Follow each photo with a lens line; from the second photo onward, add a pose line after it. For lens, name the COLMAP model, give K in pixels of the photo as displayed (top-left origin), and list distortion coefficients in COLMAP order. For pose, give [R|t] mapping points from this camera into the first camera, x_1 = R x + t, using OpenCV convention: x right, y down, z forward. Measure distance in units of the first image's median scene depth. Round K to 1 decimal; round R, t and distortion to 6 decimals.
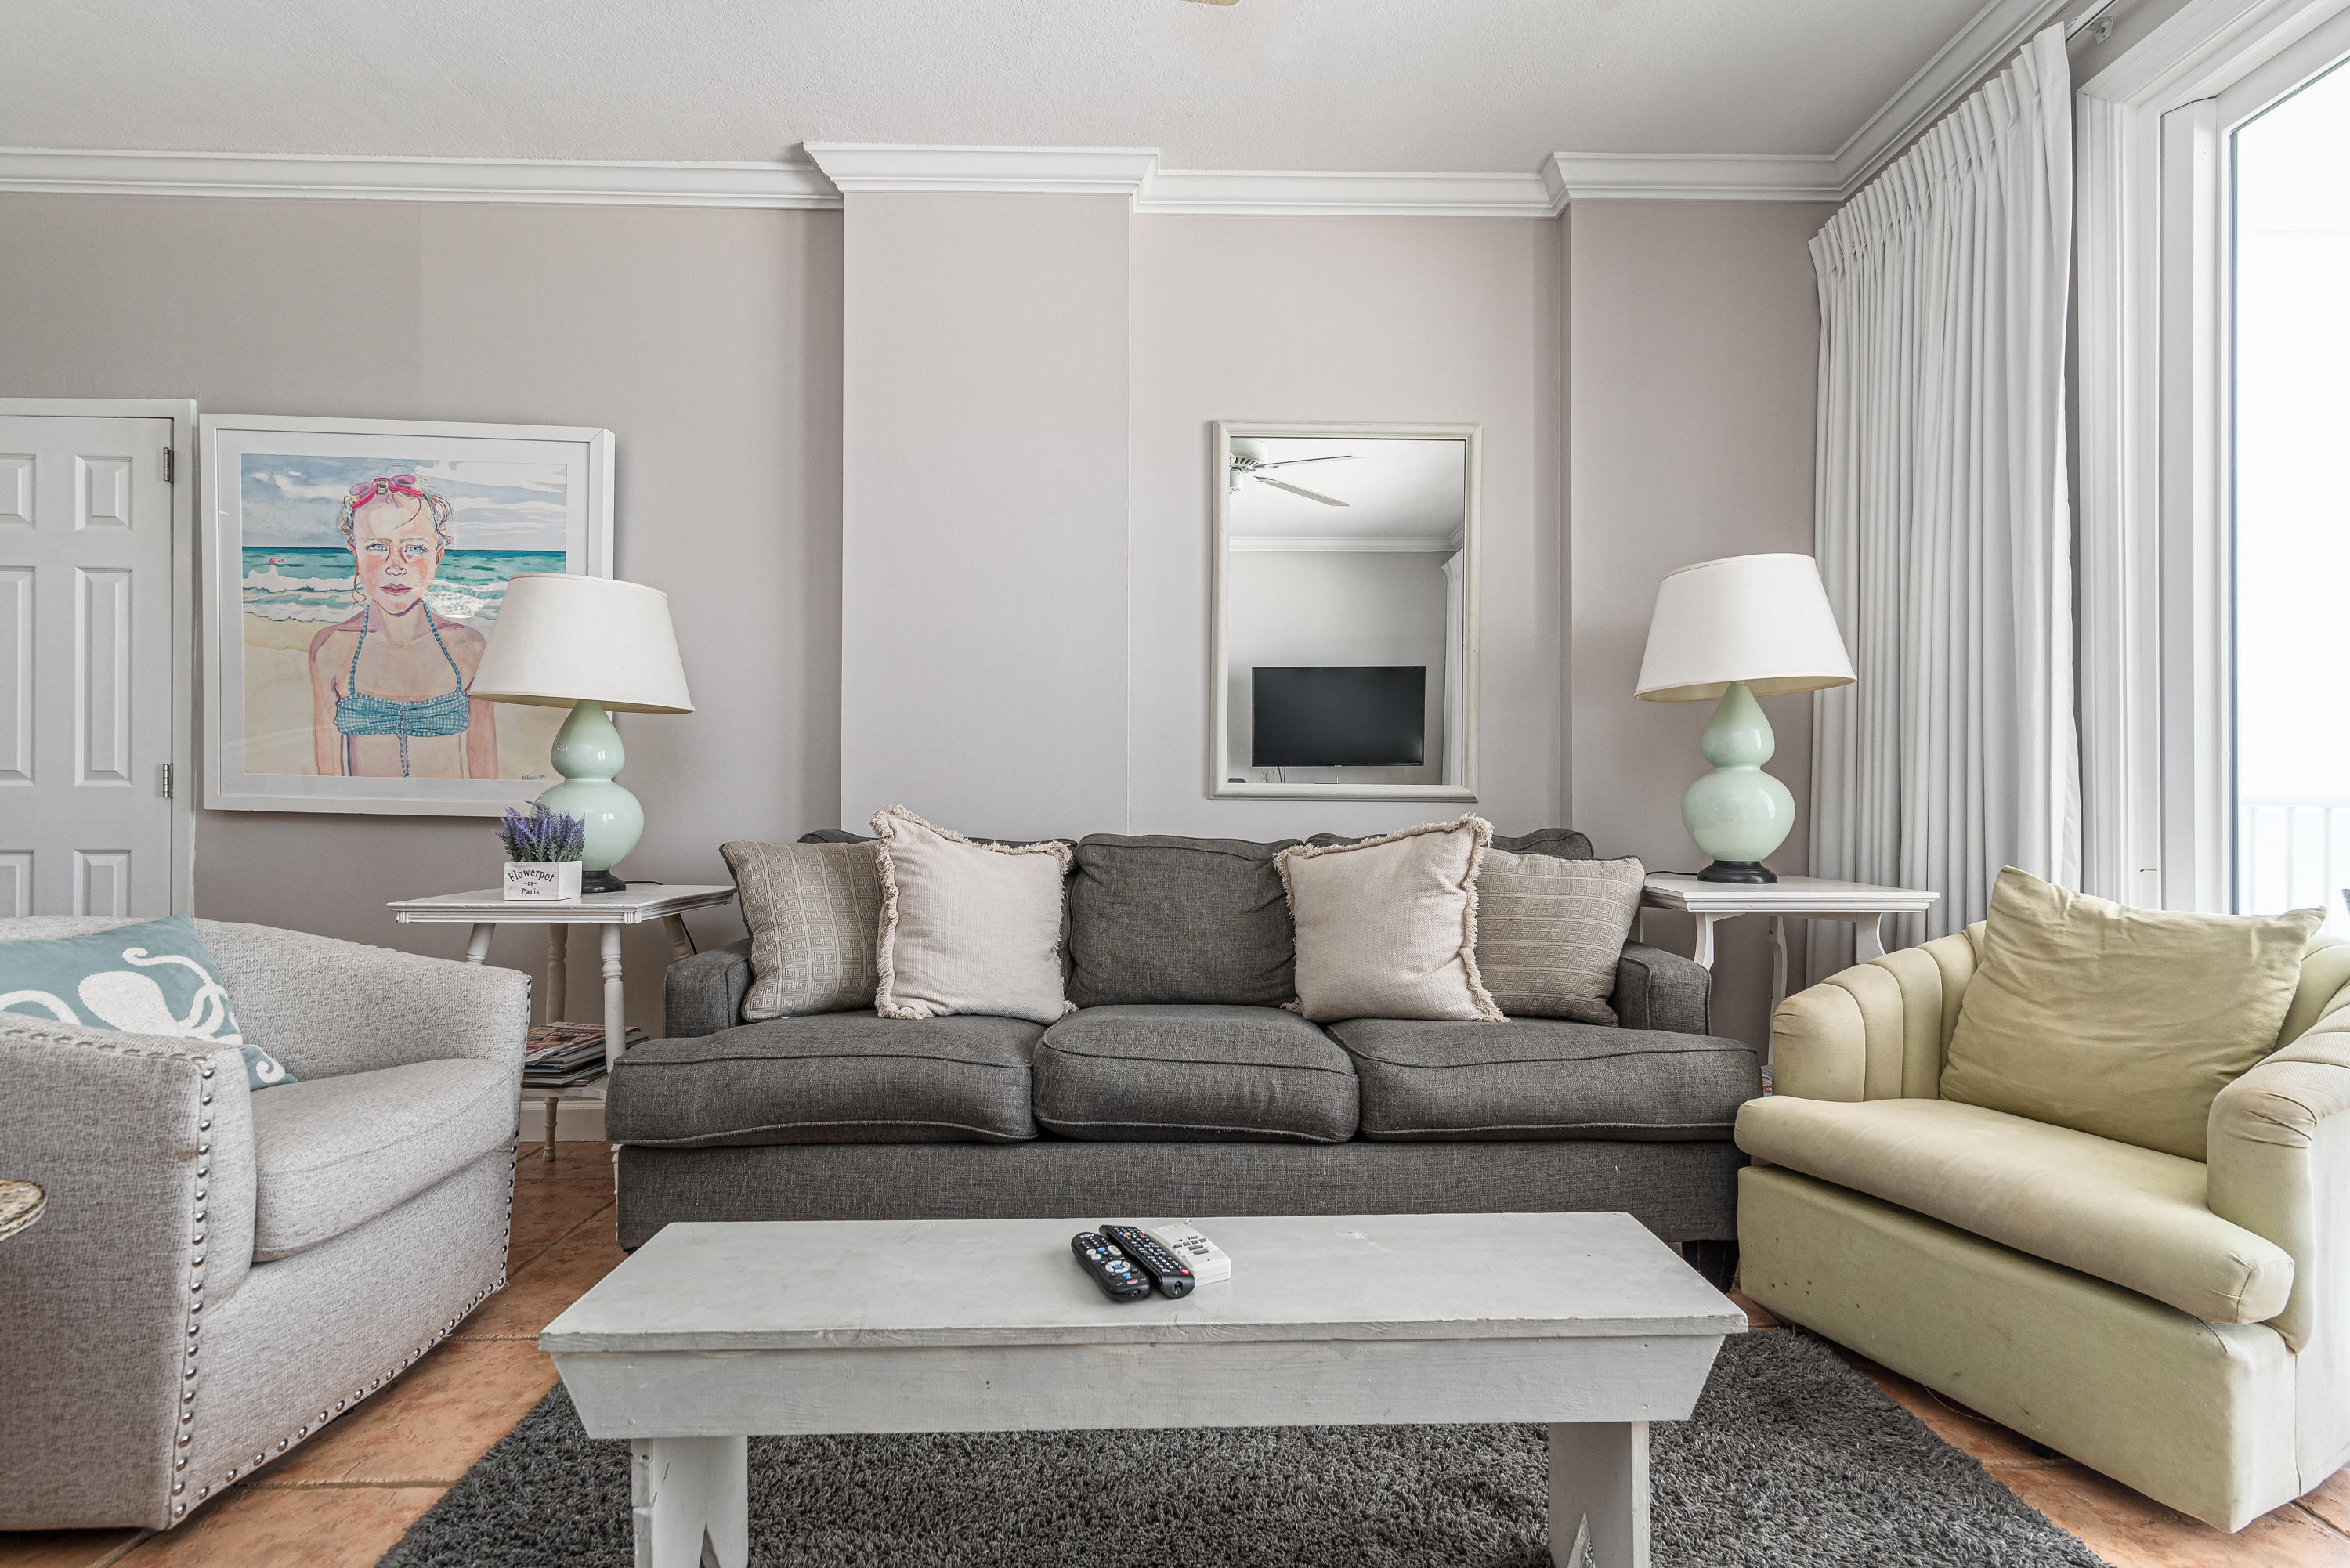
lens RADIAL K [[1080.7, 0, 1206.6], [0, 1080.7, 793.0], [0, 0, 1]] dist [0.011776, -0.000718]
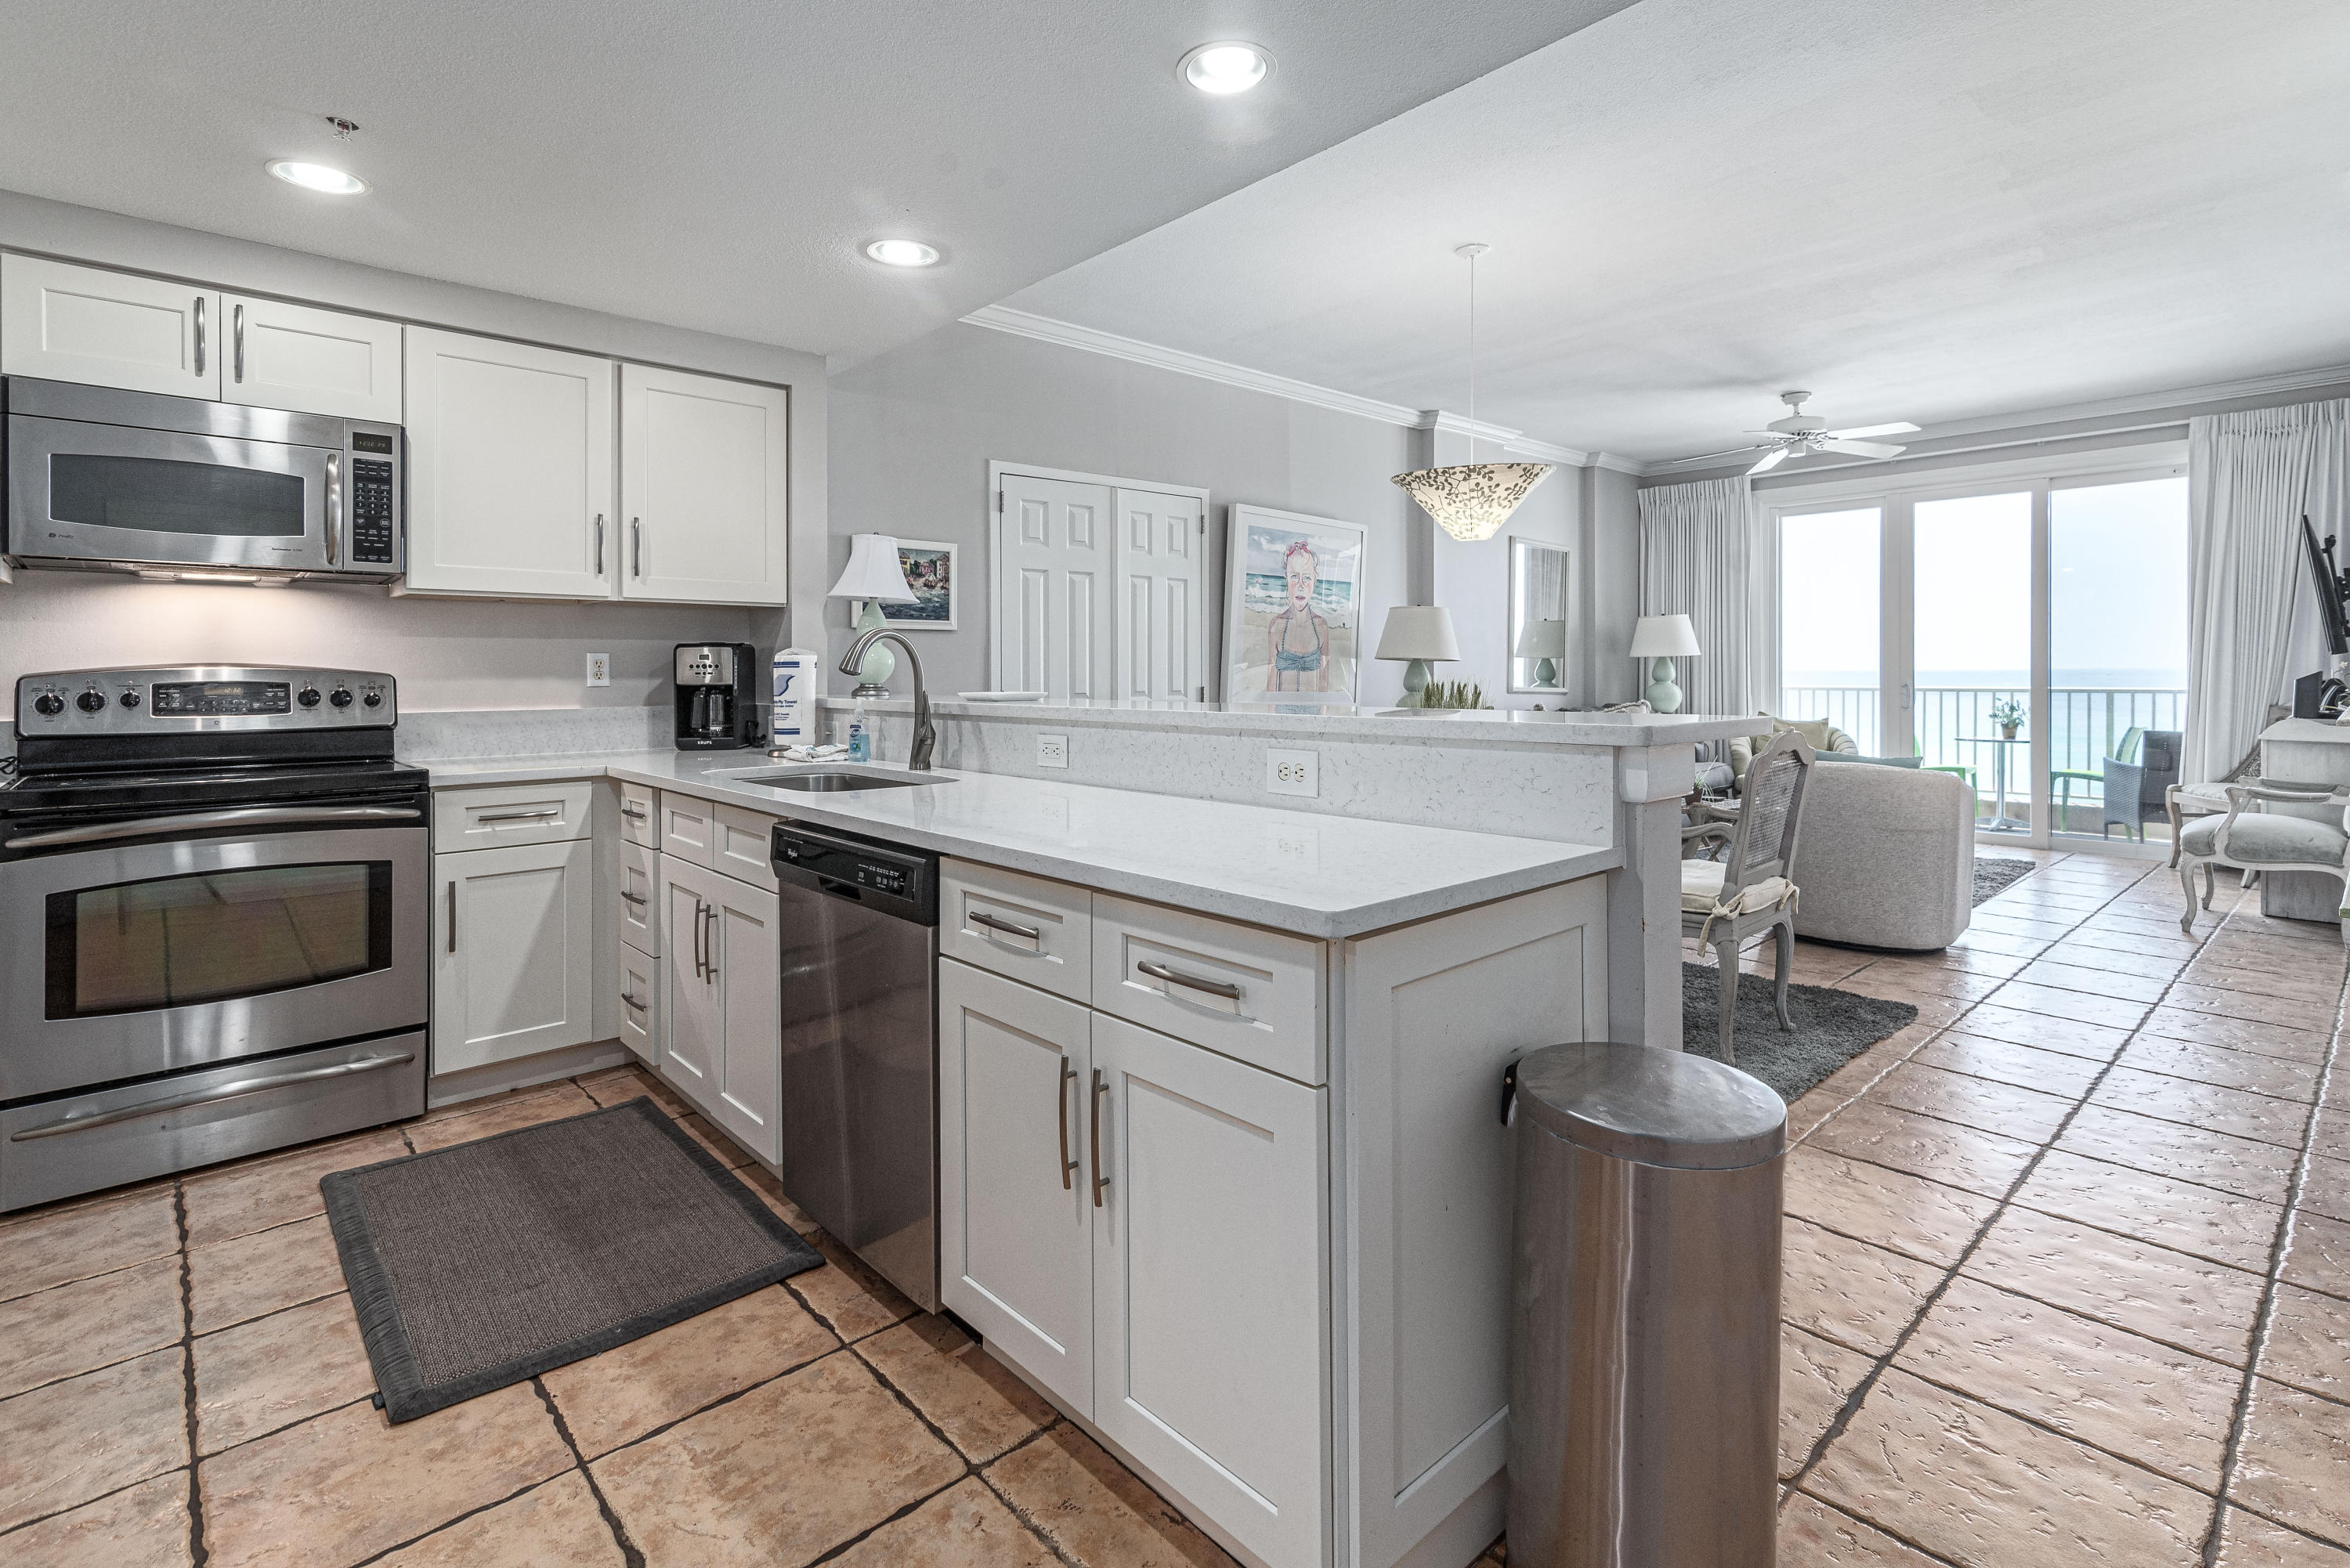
lens RADIAL K [[1113.7, 0, 1199.2], [0, 1113.7, 666.1], [0, 0, 1]] dist [0.011883, -0.000172]
pose [[0.756984, 0.000632, 0.653433, -2.779842], [-0.005820, 0.999966, 0.005775, -0.091187], [-0.653407, -0.008175, 0.756963, -0.537137]]
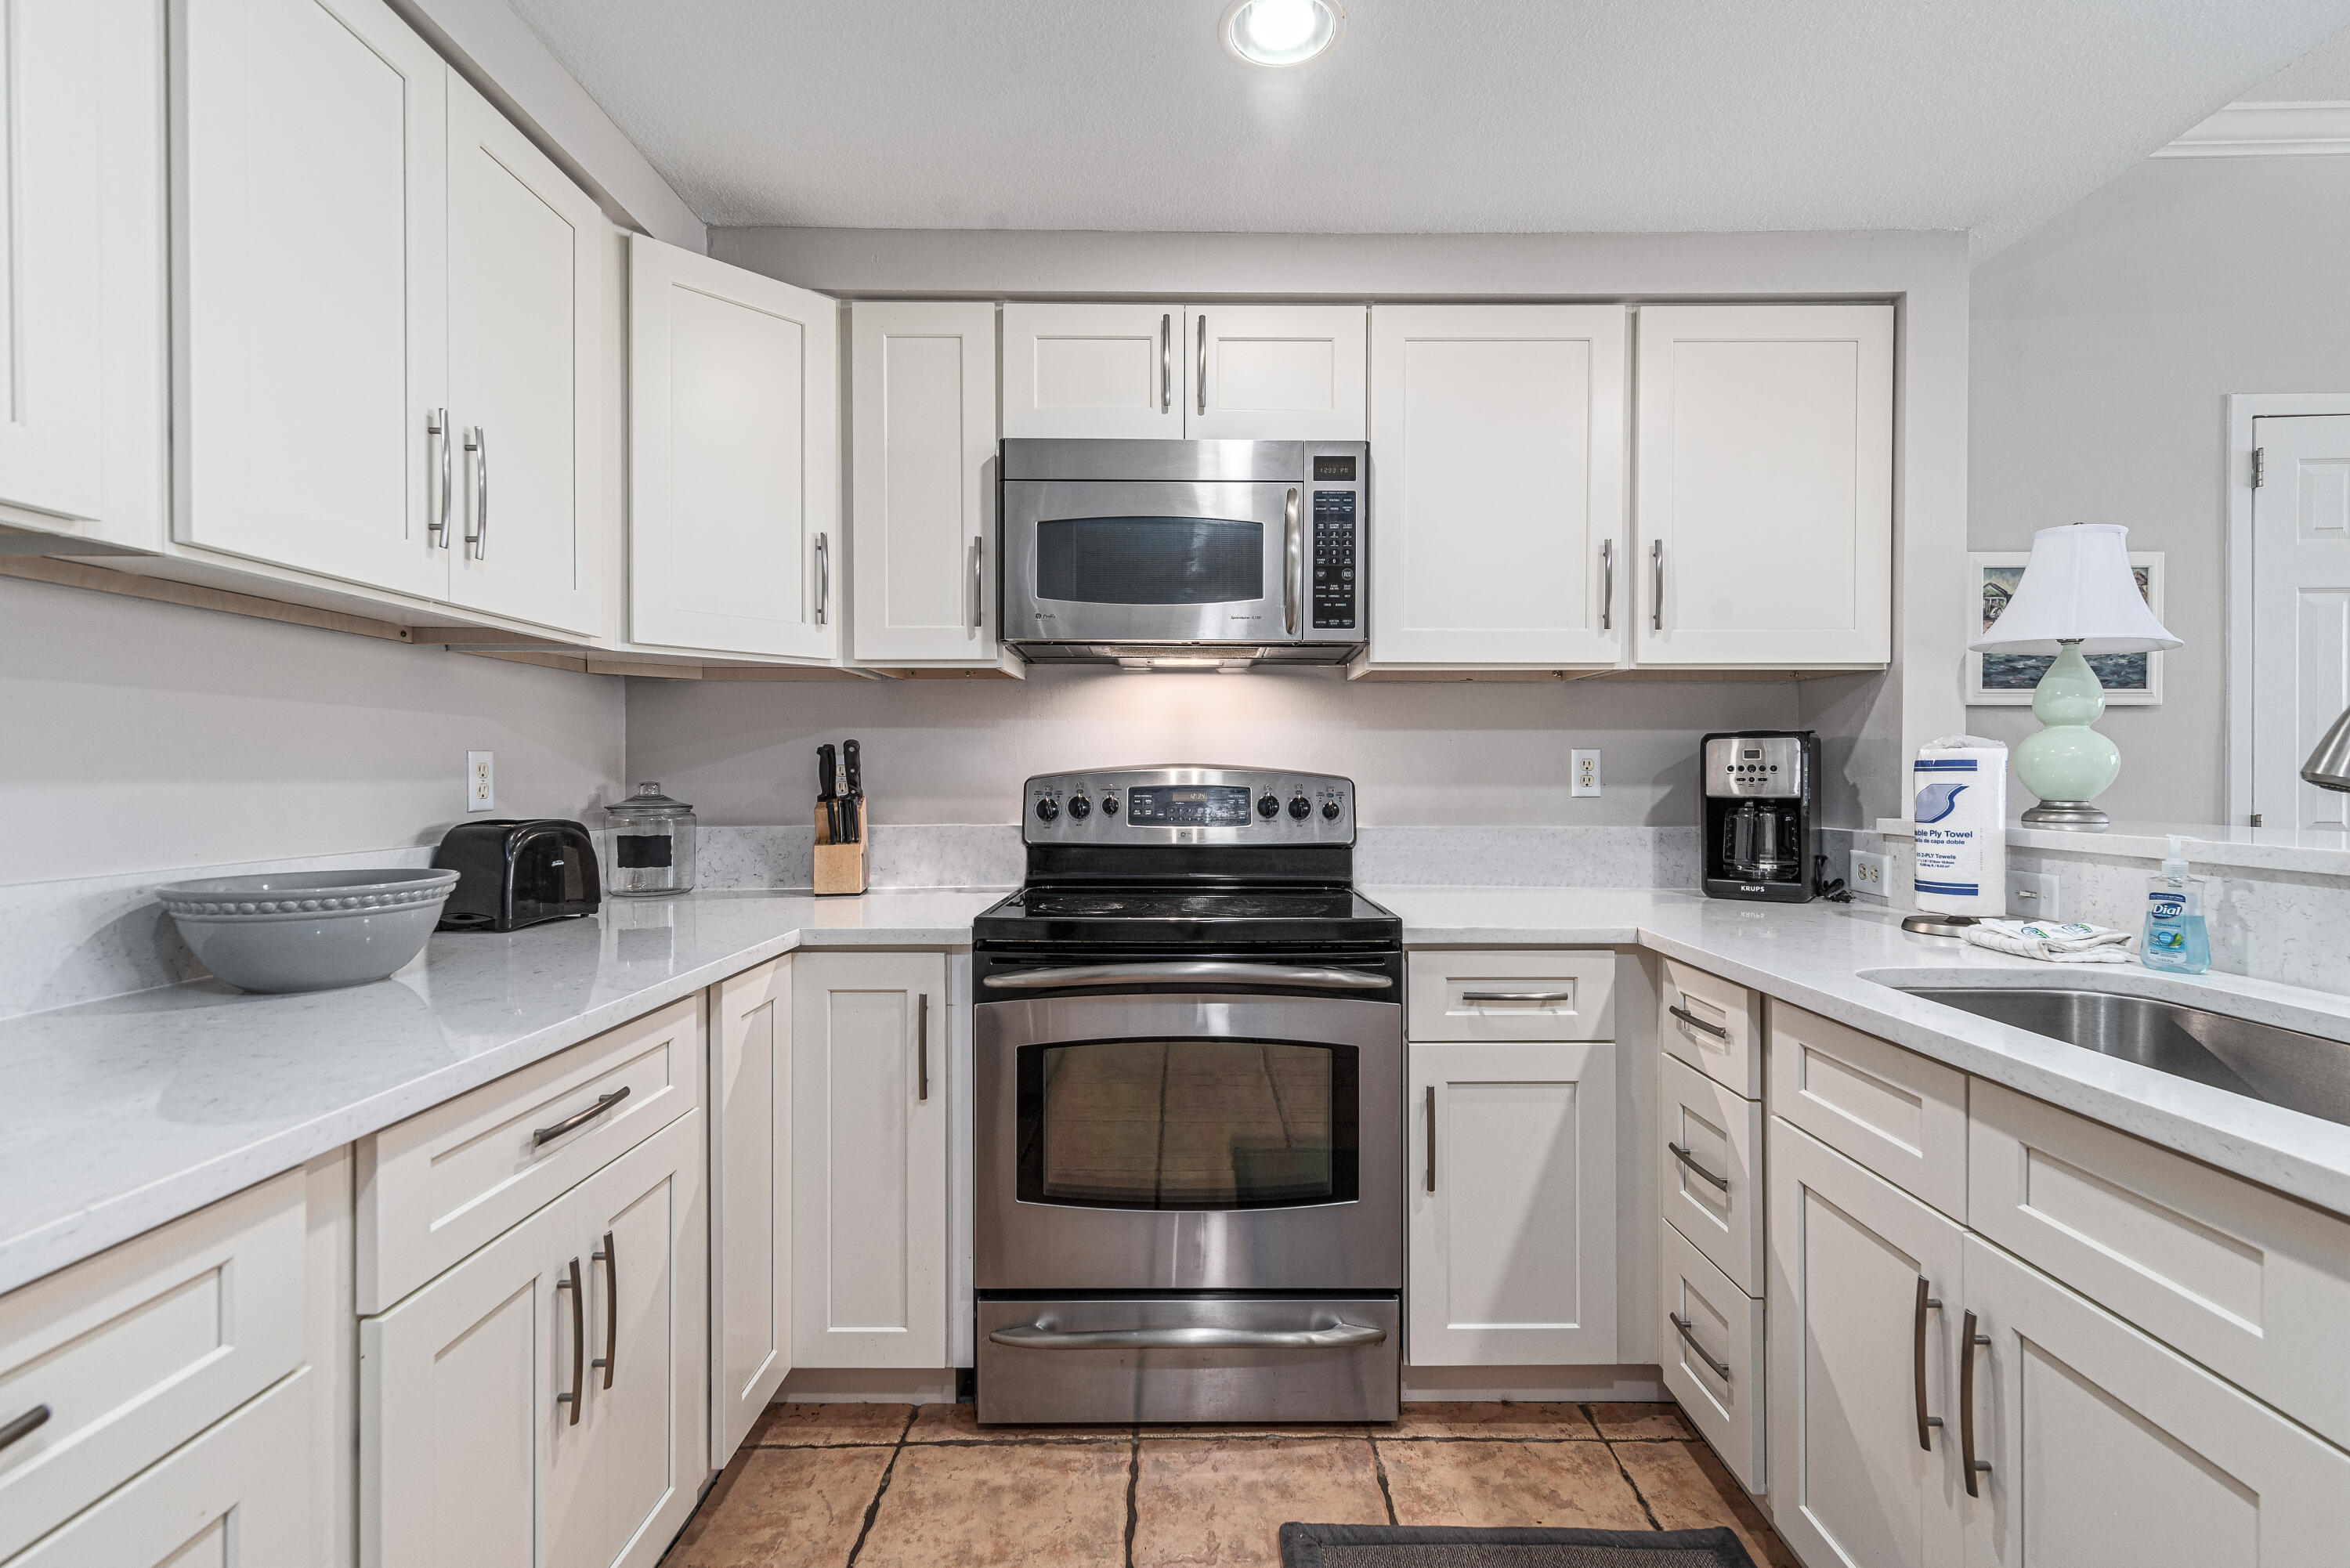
lens RADIAL K [[1073.1, 0, 1192.5], [0, 1073.1, 781.2], [0, 0, 1]] dist [0.011175, -0.000015]
pose [[0.999381, 0.002123, -0.035126, -2.746205], [-0.001416, 0.999796, 0.020127, -0.084968], [0.035162, -0.020064, 0.999180, 0.121966]]
